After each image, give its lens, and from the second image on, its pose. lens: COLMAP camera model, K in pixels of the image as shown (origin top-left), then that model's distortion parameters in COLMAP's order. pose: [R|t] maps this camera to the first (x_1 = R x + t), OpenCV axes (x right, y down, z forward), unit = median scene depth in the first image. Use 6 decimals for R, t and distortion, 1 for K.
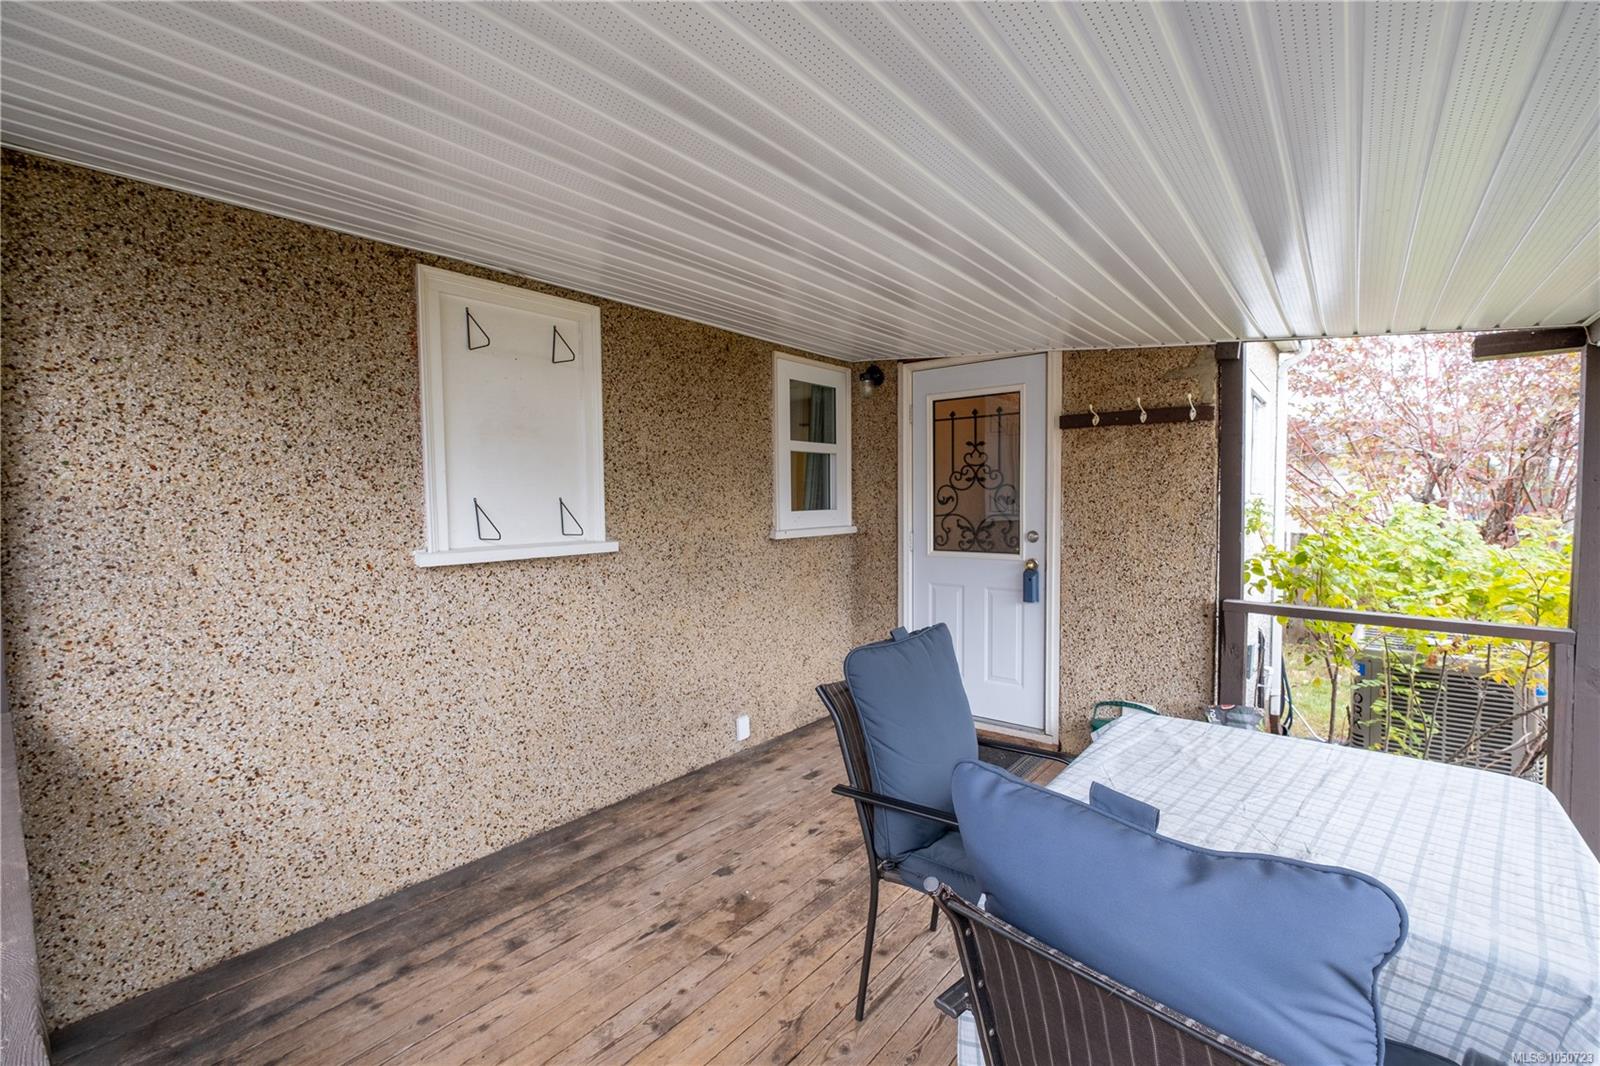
lens RADIAL K [[693.8, 0, 802.7], [0, 693.8, 536.1], [0, 0, 1]] dist [-0.001721, 0.000026]
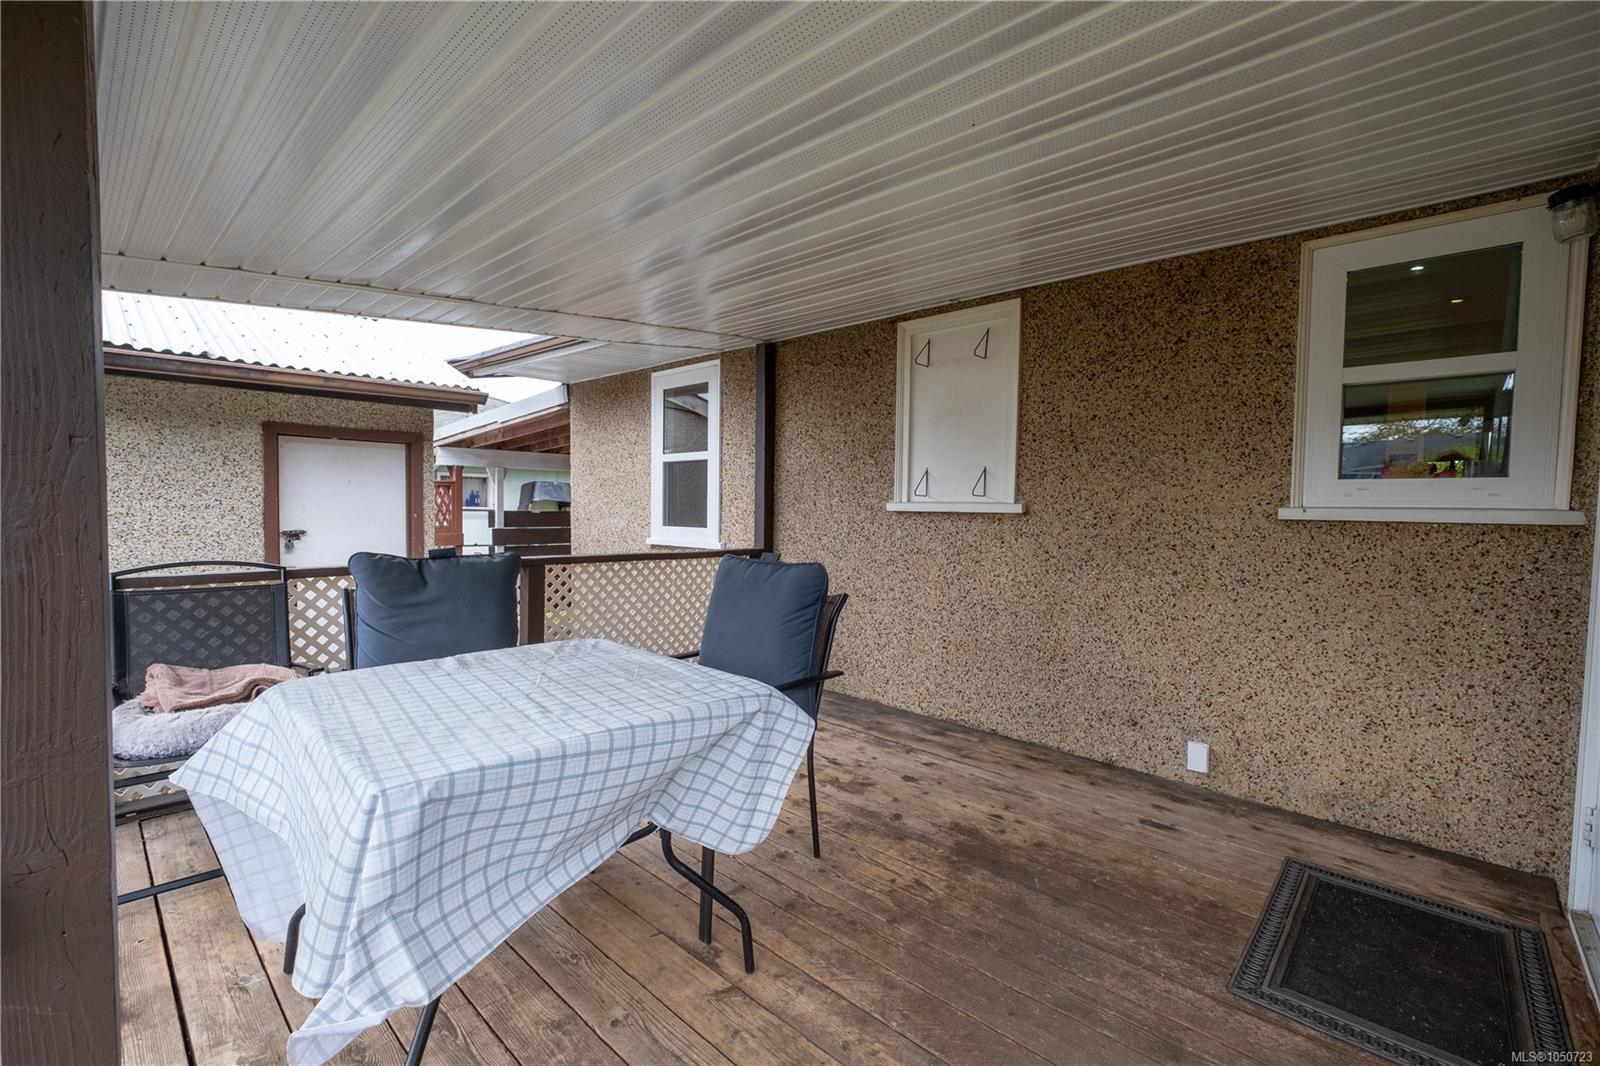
lens RADIAL K [[687.5, 0, 807.3], [0, 687.5, 542.9], [0, 0, 1]] dist [-0.004165, -0.000651]
pose [[-0.066861, 0.063216, -0.995758, 0.871137], [-0.070342, 0.995209, 0.067904, 0.019233], [0.995280, 0.074584, -0.062094, 0.741157]]
